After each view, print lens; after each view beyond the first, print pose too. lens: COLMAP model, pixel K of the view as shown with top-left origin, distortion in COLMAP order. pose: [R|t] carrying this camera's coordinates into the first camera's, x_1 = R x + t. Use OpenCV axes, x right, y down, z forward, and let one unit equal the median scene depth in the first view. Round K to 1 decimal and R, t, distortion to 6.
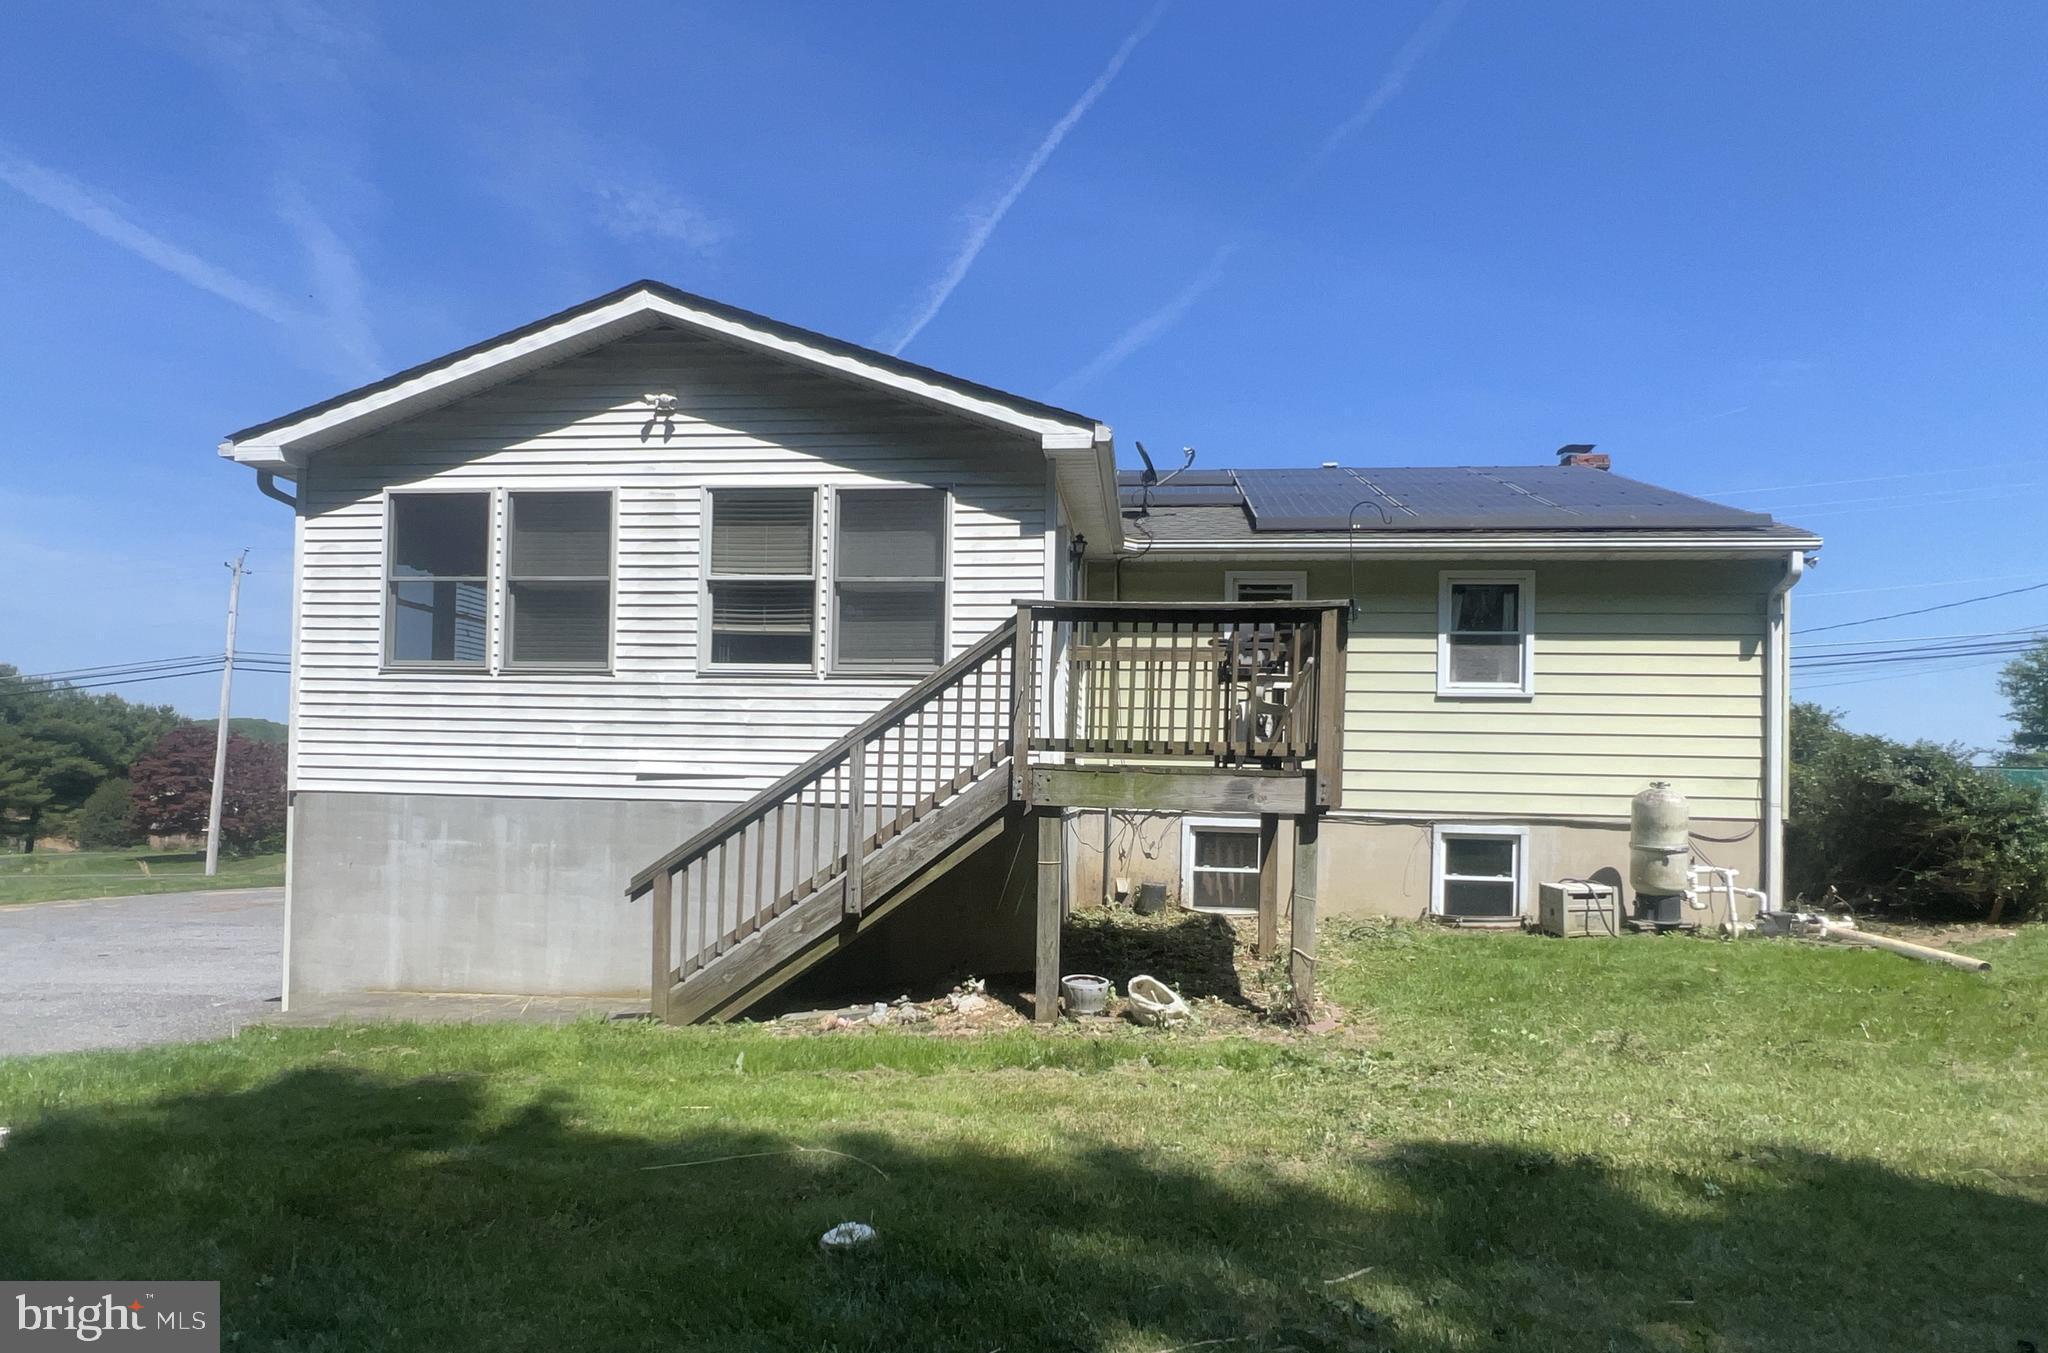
lens RADIAL K [[1134.6, 0, 1019.9], [0, 1134.6, 784.3], [0, 0, 1]] dist [0.002033, 0.000035]
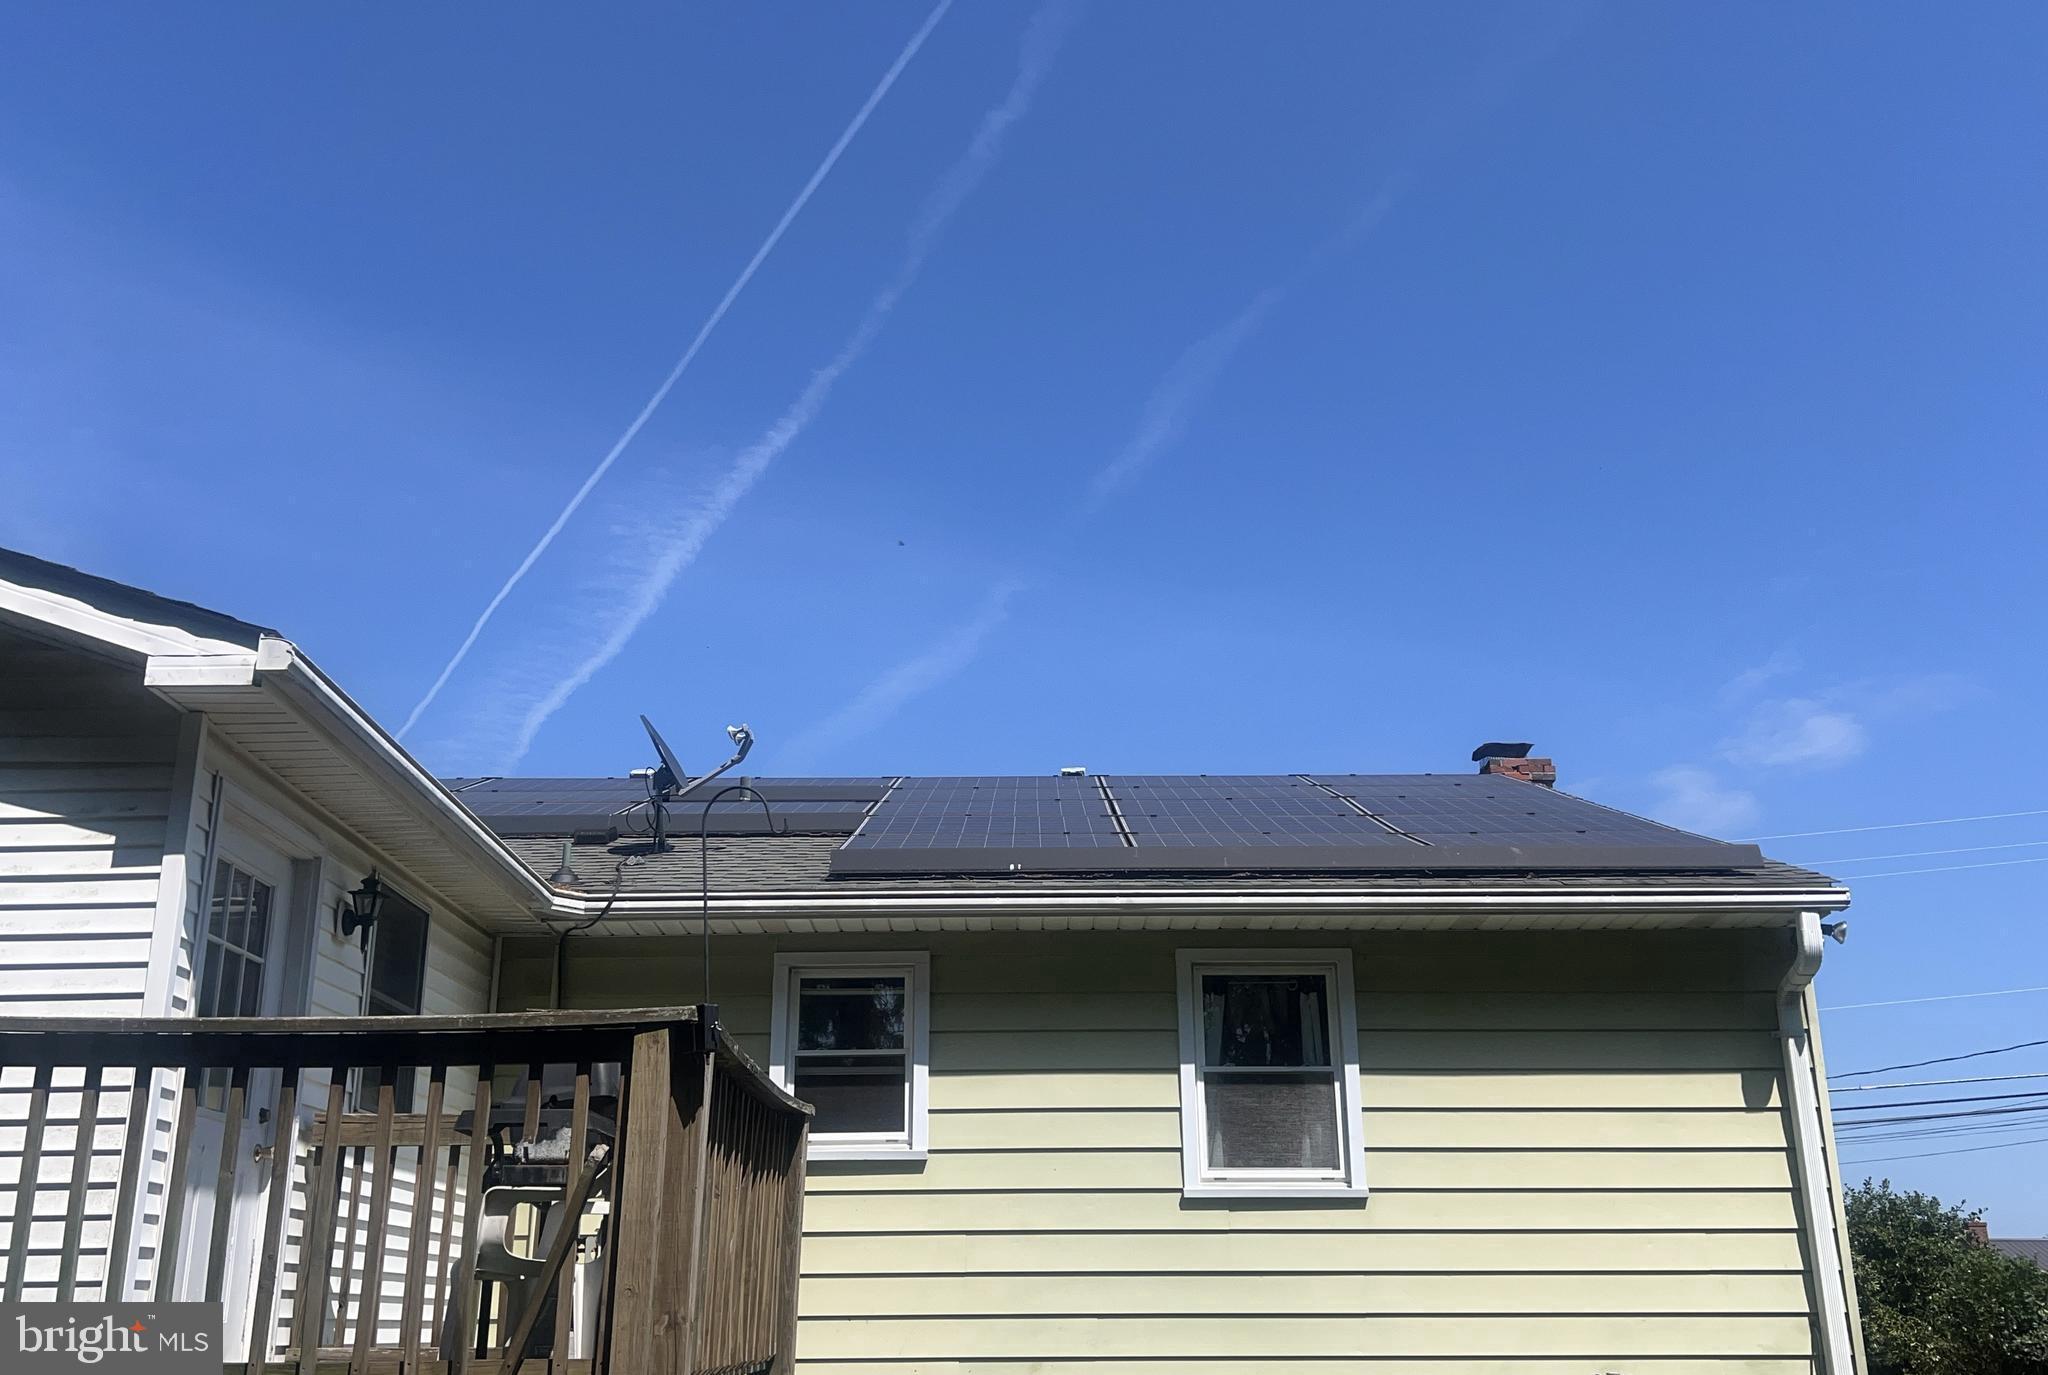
lens RADIAL K [[1860.0, 0, 1025.4], [0, 1860.0, 769.9], [0, 0, 1]] dist [0.030414, -0.012928]
pose [[0.992598, 0.007693, 0.121205, 0.199145], [0.027354, 0.958187, -0.284834, -0.026747], [-0.118328, 0.286041, 0.950883, 0.175619]]
